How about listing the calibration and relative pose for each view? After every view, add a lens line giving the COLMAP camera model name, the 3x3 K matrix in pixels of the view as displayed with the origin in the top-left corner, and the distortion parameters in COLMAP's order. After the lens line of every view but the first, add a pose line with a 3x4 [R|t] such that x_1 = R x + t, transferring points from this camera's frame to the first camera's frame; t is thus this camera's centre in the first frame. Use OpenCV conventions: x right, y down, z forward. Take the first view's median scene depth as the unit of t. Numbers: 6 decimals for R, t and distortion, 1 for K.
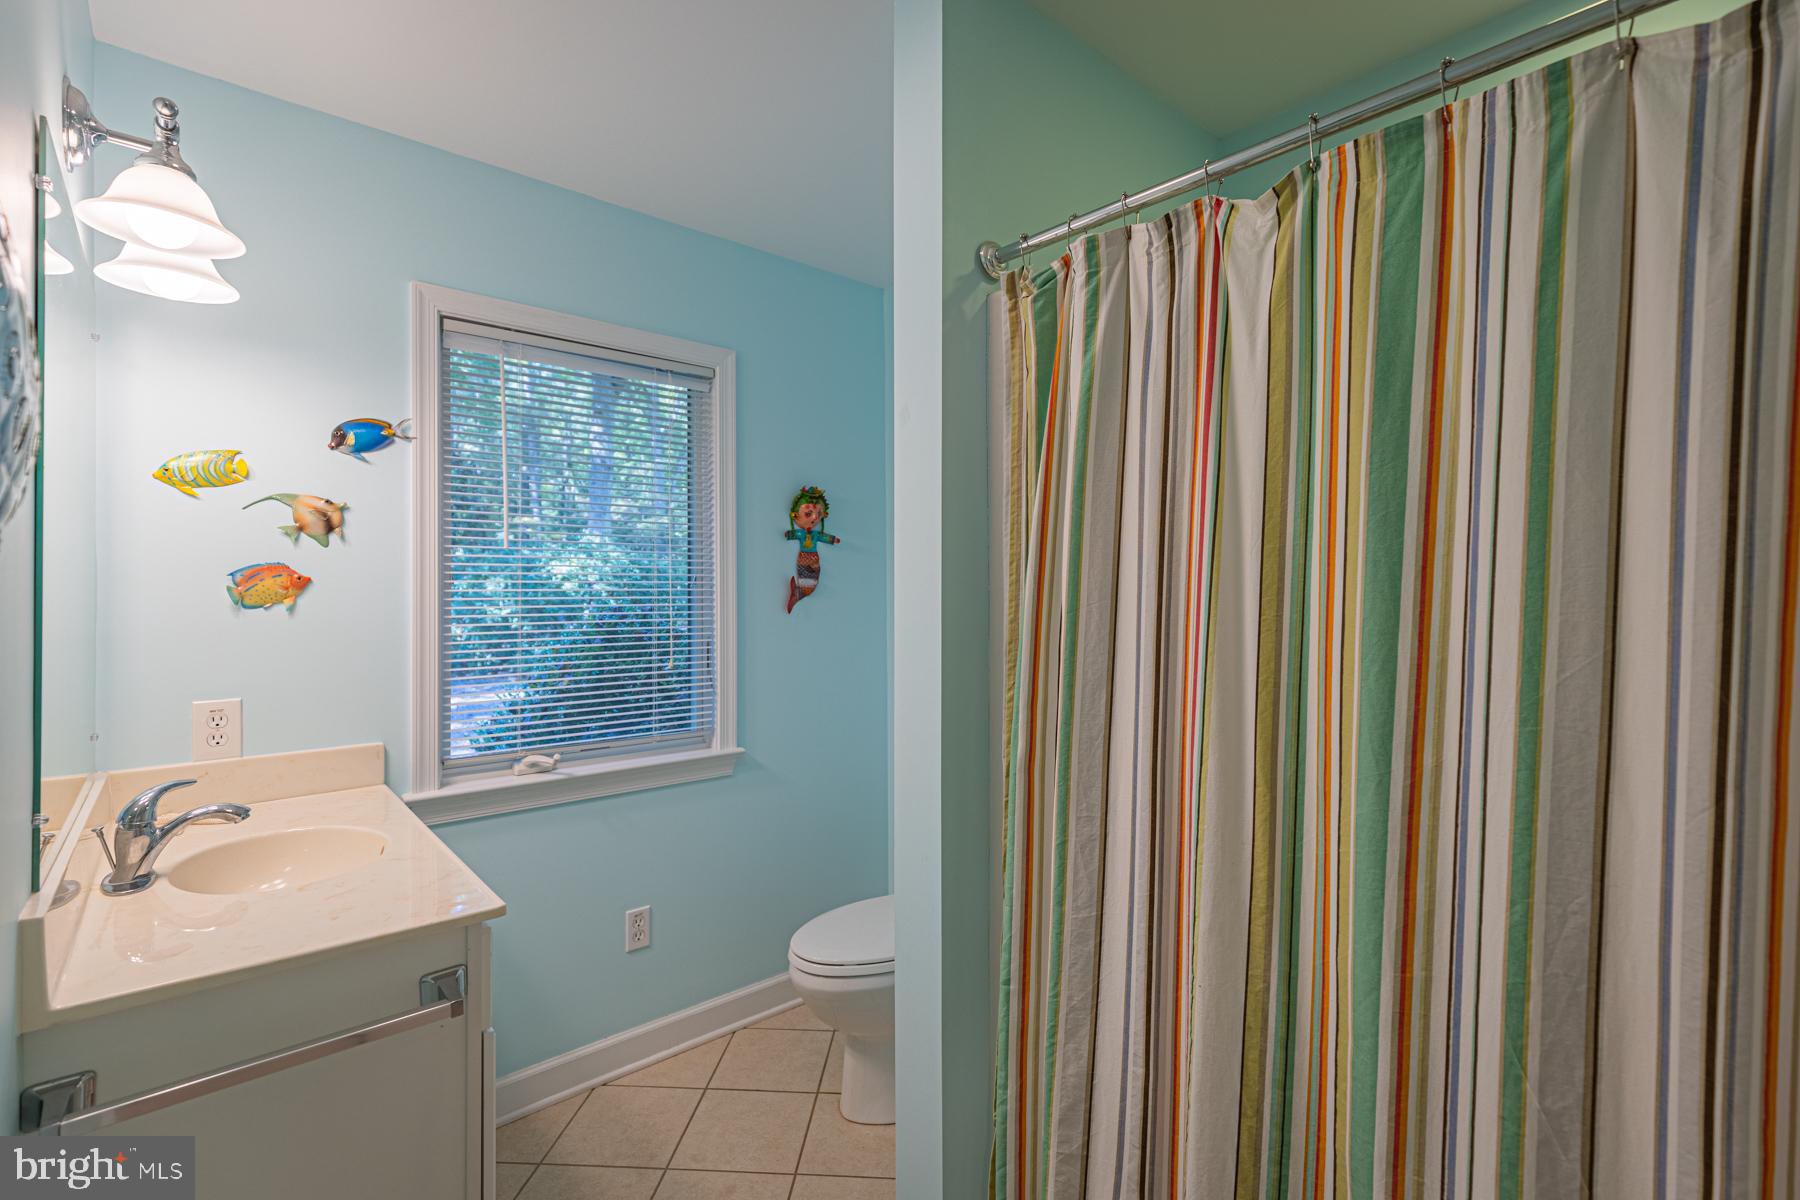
lens RADIAL K [[835.2, 0, 901.7], [0, 835.2, 597.5], [0, 0, 1]] dist [0.009972, -0.003728]
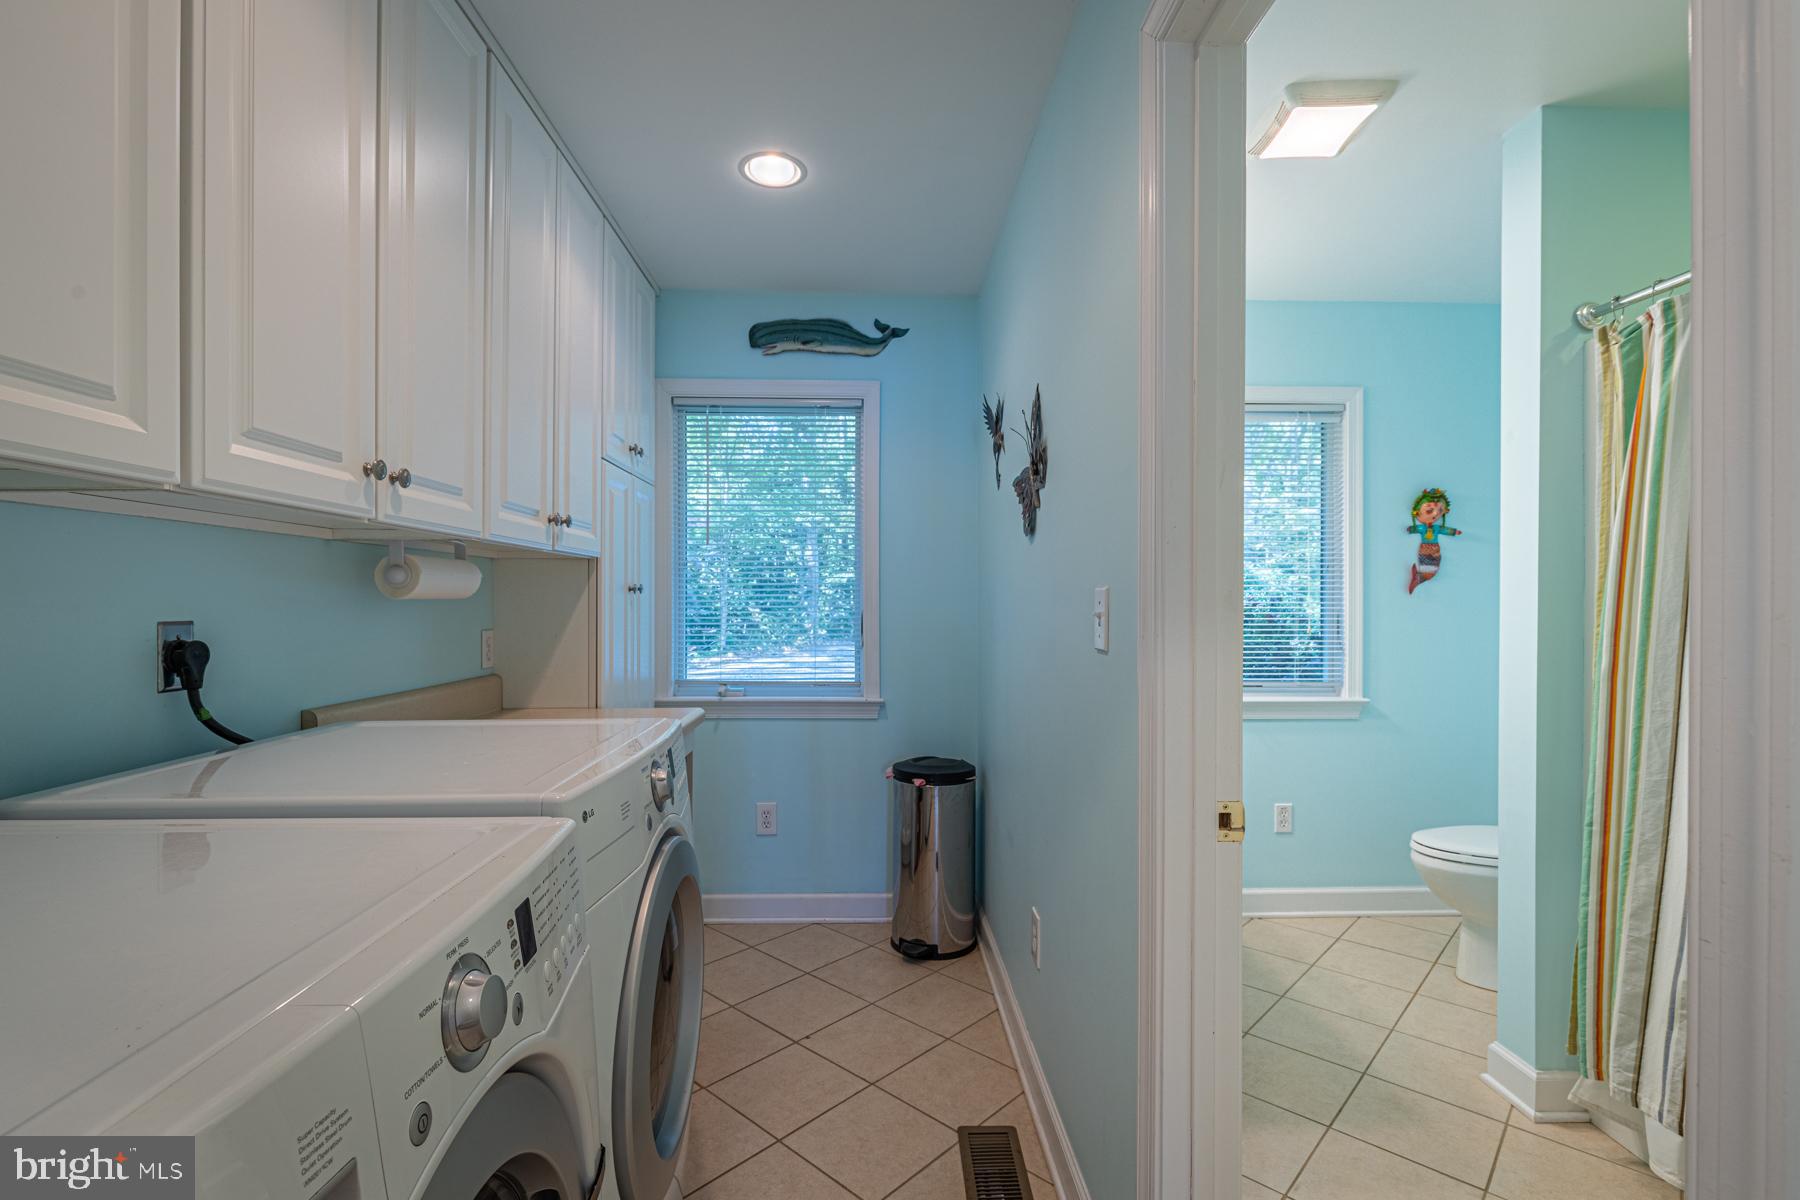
lens RADIAL K [[835.2, 0, 899.8], [0, 835.2, 609.5], [0, 0, 1]] dist [0.009972, -0.003728]
pose [[0.780837, 0.005245, -0.624713, 0.086557], [-0.005935, 0.999982, 0.000978, 0.081994], [0.624707, 0.002944, 0.780854, -0.766920]]
